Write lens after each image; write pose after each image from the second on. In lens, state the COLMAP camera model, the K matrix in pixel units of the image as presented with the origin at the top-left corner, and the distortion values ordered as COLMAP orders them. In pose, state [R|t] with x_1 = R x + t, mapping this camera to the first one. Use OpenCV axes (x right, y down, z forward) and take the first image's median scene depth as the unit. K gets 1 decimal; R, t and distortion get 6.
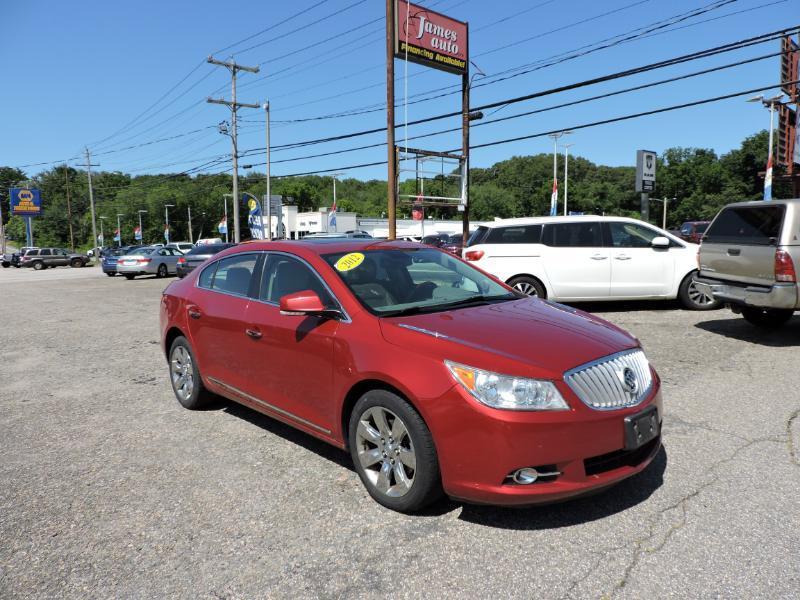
lens RADIAL K [[563.0, 0, 402.8], [0, 563.0, 300.1], [0, 0, 1]] dist [-0.014620, -0.006989]
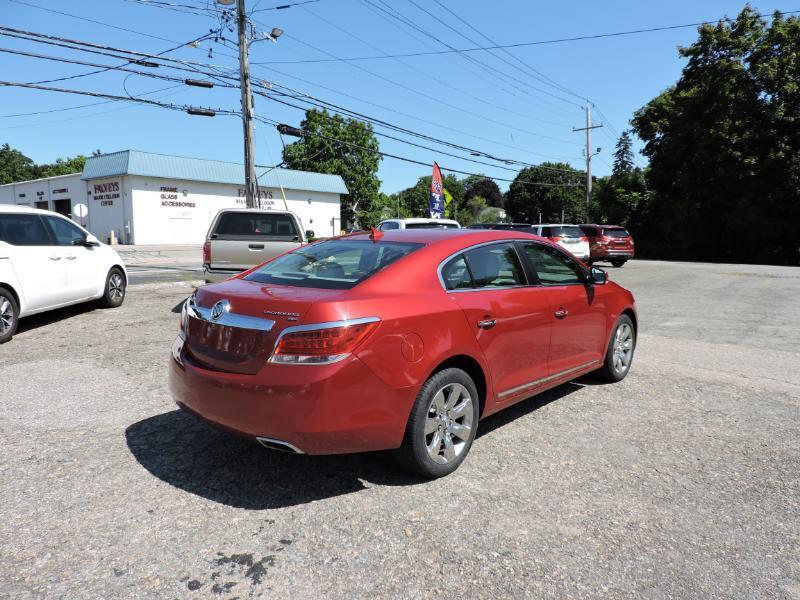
lens RADIAL K [[563.0, 0, 401.7], [0, 563.0, 295.0], [0, 0, 1]] dist [-0.014620, -0.006989]
pose [[-0.105396, -0.083685, 0.990903, -0.359898], [0.101700, 0.990321, 0.094453, -0.030705], [-0.989216, 0.110729, -0.095865, 0.385149]]
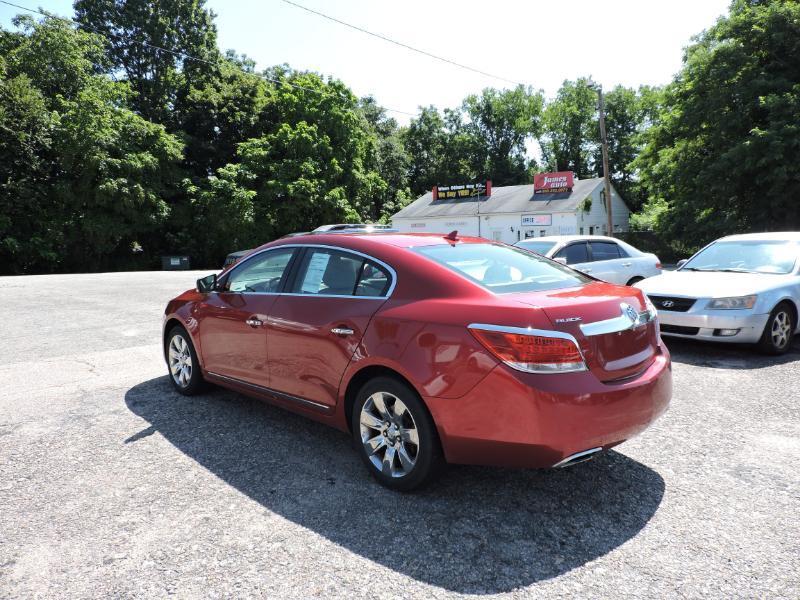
lens RADIAL K [[563.0, 0, 402.8], [0, 563.0, 298.4], [0, 0, 1]] dist [-0.014620, -0.006989]
pose [[-0.998580, 0.043245, -0.031105, -0.047159], [0.035772, 0.977050, 0.209986, -0.064102], [0.039472, 0.208575, -0.977209, 0.633647]]
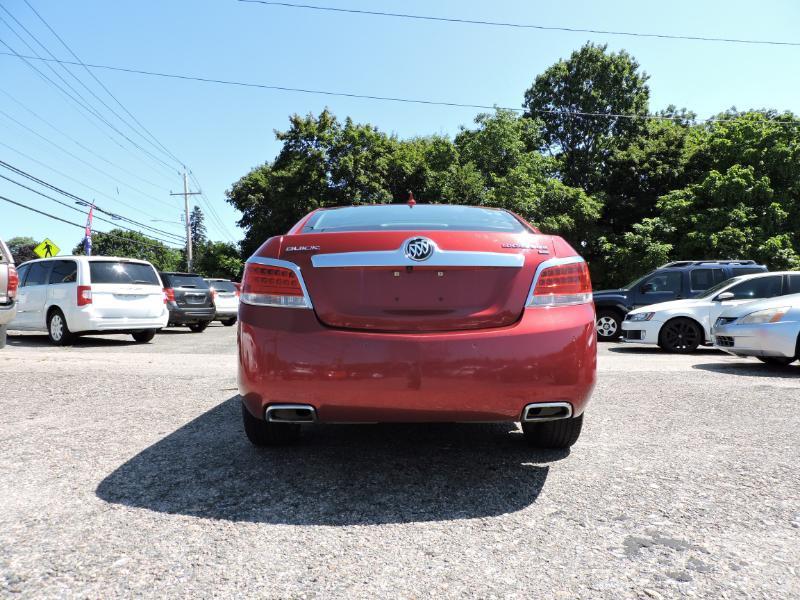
lens RADIAL K [[563.0, 0, 404.5], [0, 563.0, 299.3], [0, 0, 1]] dist [-0.014620, -0.006989]
pose [[-0.746592, 0.036023, 0.664307, -0.237355], [0.091080, 0.994666, 0.048424, -0.005708], [-0.659019, 0.096658, -0.745890, 0.553585]]
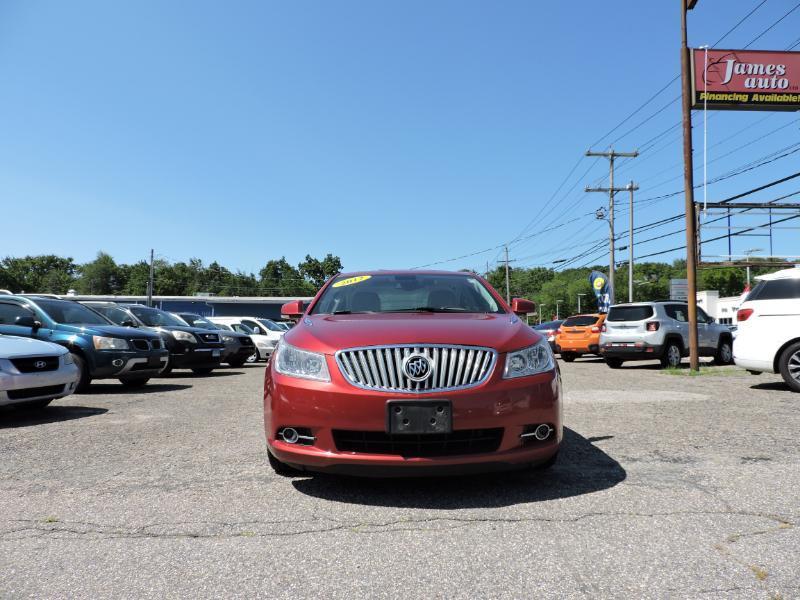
lens RADIAL K [[563.0, 0, 402.7], [0, 563.0, 298.6], [0, 0, 1]] dist [-0.014620, -0.006989]
pose [[0.749040, -0.028414, -0.661916, 0.206188], [-0.079355, 0.988040, -0.132213, 0.030821], [0.657756, 0.151560, 0.737826, 0.048628]]
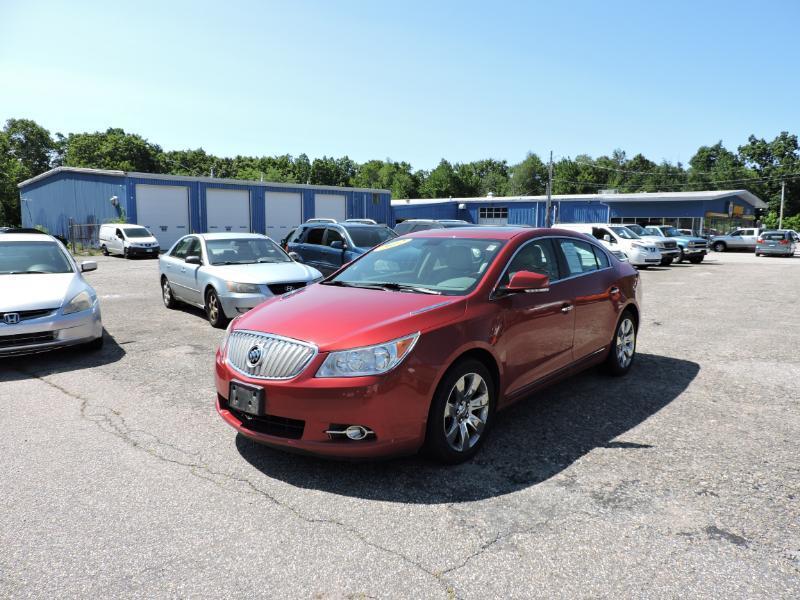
lens RADIAL K [[563.0, 0, 401.8], [0, 563.0, 296.4], [0, 0, 1]] dist [-0.014620, -0.006989]
pose [[0.121595, 0.133593, -0.983549, 0.308538], [-0.106191, 0.986965, 0.120929, -0.029224], [0.986883, 0.089739, 0.134196, 0.225273]]
